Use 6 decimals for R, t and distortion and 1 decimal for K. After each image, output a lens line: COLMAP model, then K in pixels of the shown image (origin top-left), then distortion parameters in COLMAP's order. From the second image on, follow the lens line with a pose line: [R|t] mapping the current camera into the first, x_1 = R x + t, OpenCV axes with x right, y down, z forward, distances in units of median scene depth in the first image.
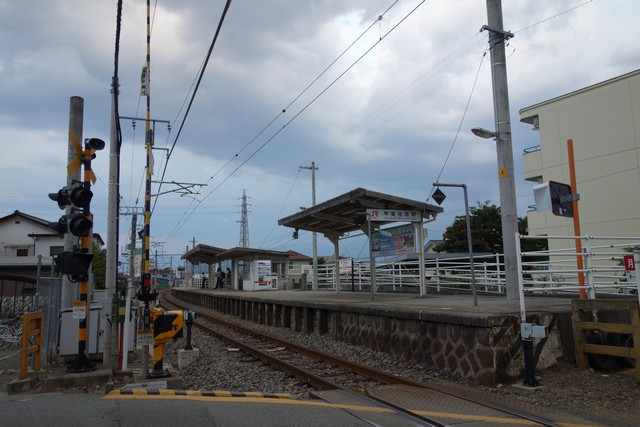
lens RADIAL K [[500.1, 0, 321.7], [0, 500.1, 217.3], [0, 0, 1]] dist [-0.003996, 0.003242]
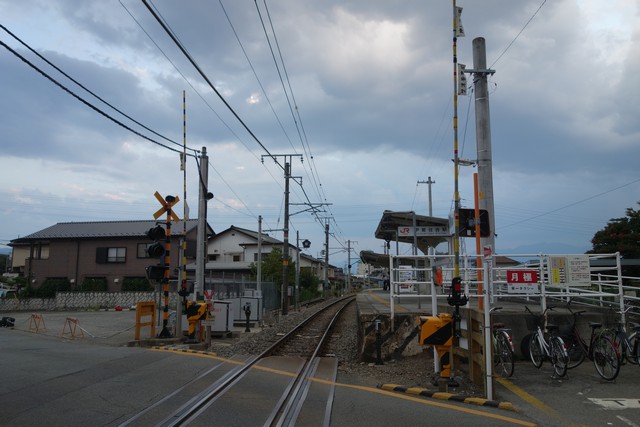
lens RADIAL K [[500.1, 0, 321.9], [0, 500.1, 216.0], [0, 0, 1]] dist [-0.003996, 0.003242]
pose [[0.898943, -0.039024, -0.436324, 0.272827], [0.036413, 0.999234, -0.014349, -0.019372], [0.436550, -0.002988, 0.899675, -0.097454]]
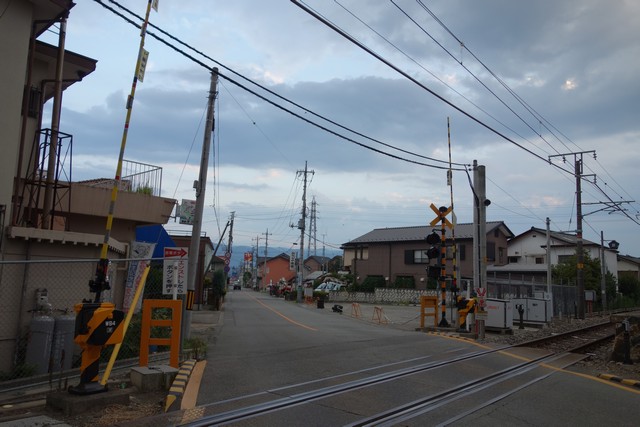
lens RADIAL K [[500.1, 0, 320.0], [0, 500.1, 212.7], [0, 0, 1]] dist [-0.003996, 0.003242]
pose [[0.486886, -0.079200, -0.869867, 0.383959], [0.062712, 0.996480, -0.055626, -0.021783], [0.871211, -0.027468, 0.490139, -0.137838]]
